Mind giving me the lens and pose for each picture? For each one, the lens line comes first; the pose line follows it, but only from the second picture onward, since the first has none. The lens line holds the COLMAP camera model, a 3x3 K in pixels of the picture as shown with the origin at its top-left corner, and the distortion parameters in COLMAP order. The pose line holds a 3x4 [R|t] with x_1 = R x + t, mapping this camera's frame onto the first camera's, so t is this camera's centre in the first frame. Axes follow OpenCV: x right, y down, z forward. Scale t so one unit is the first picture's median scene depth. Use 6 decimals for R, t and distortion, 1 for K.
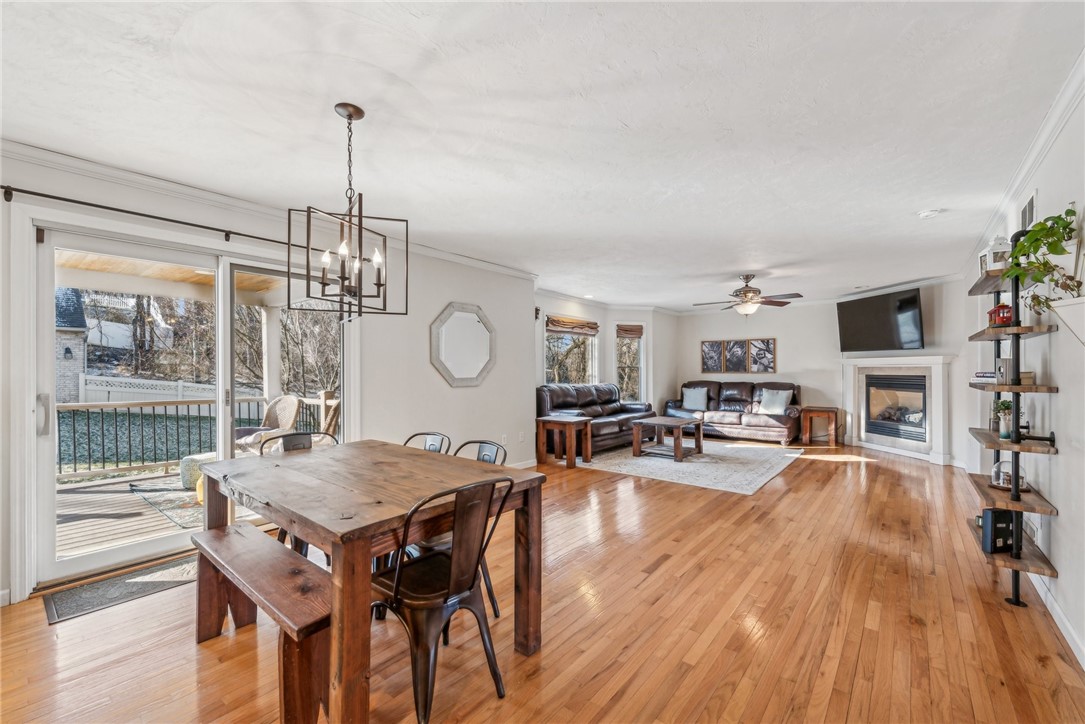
lens RADIAL K [[448.2, 0, 545.8], [0, 448.2, 365.3], [0, 0, 1]] dist [0.012728, -0.004448]
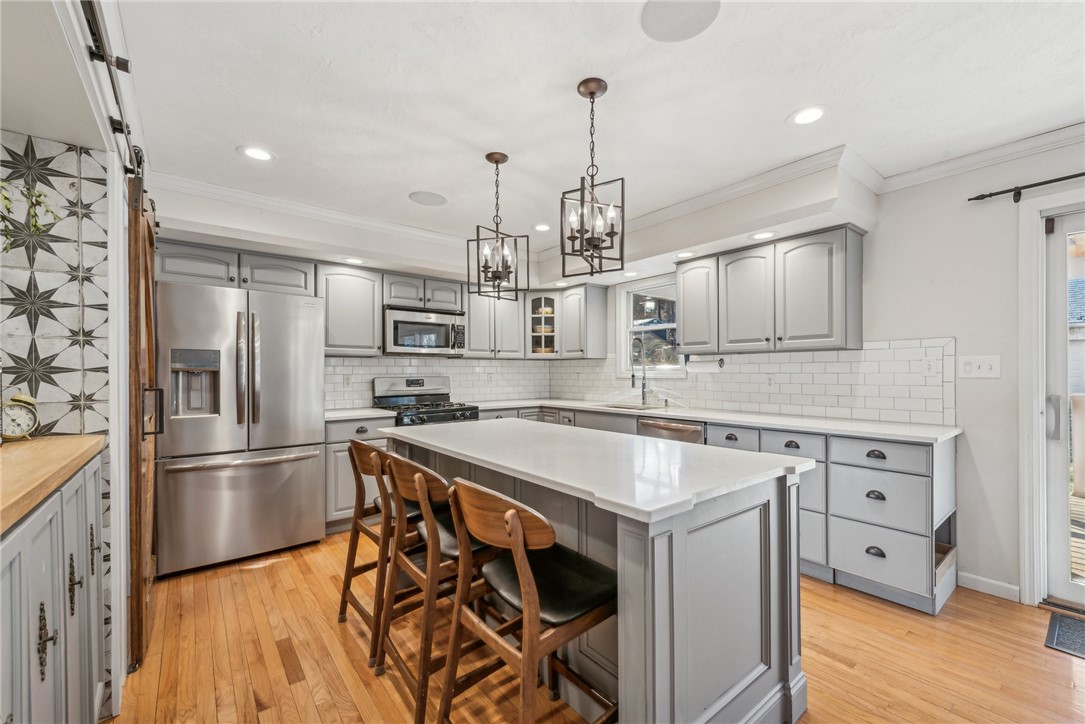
lens RADIAL K [[448.2, 0, 555.7], [0, 448.2, 372.3], [0, 0, 1]] dist [0.012728, -0.004448]
pose [[-0.205211, 0.005423, -0.978703, 0.002736], [0.013986, 0.999899, 0.002608, -0.000432], [0.978618, -0.013153, -0.205266, 0.065884]]
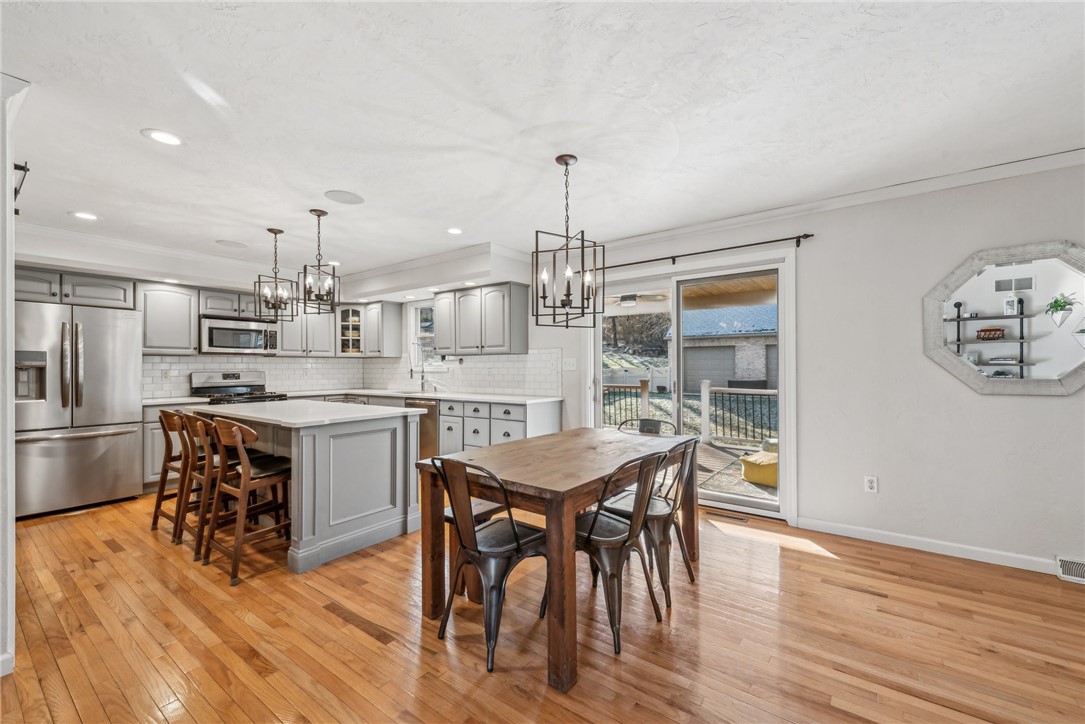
lens RADIAL K [[448.2, 0, 560.2], [0, 448.2, 365.0], [0, 0, 1]] dist [0.012728, -0.004448]
pose [[0.057612, -0.000469, -0.998339, 0.233768], [0.014343, 0.999897, 0.000358, 0.001497], [0.998236, -0.014340, 0.057613, 0.261224]]
